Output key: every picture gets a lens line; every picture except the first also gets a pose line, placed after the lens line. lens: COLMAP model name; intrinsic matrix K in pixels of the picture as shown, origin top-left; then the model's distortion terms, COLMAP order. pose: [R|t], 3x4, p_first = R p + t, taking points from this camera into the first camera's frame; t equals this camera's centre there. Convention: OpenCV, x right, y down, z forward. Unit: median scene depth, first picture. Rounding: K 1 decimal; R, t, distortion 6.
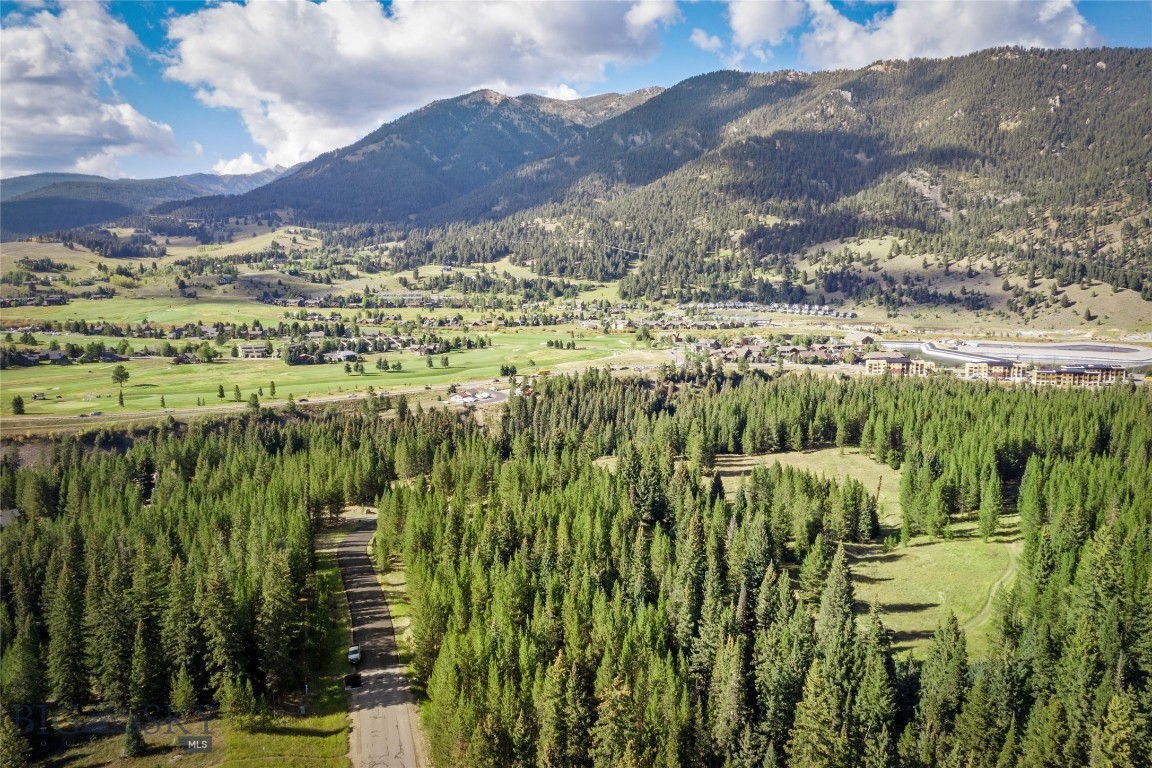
lens RADIAL K [[907.8, 0, 576.0], [0, 907.8, 384.0], [0, 0, 1]] dist [-0.013961, 0.011957]
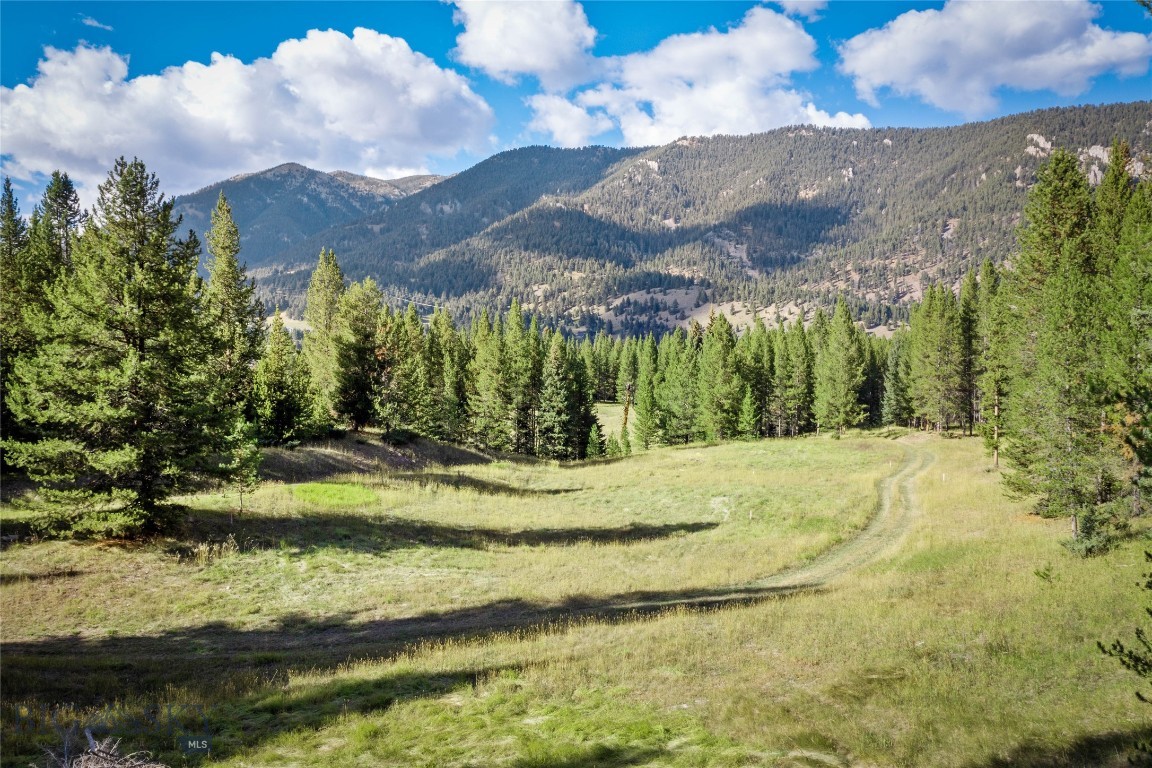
lens RADIAL K [[907.8, 0, 576.0], [0, 907.8, 384.0], [0, 0, 1]] dist [-0.013961, 0.011957]
pose [[0.982397, -0.004583, 0.186751, 0.040124], [0.023893, 0.994571, -0.101282, 0.029130], [-0.185273, 0.103961, 0.977172, 0.095229]]
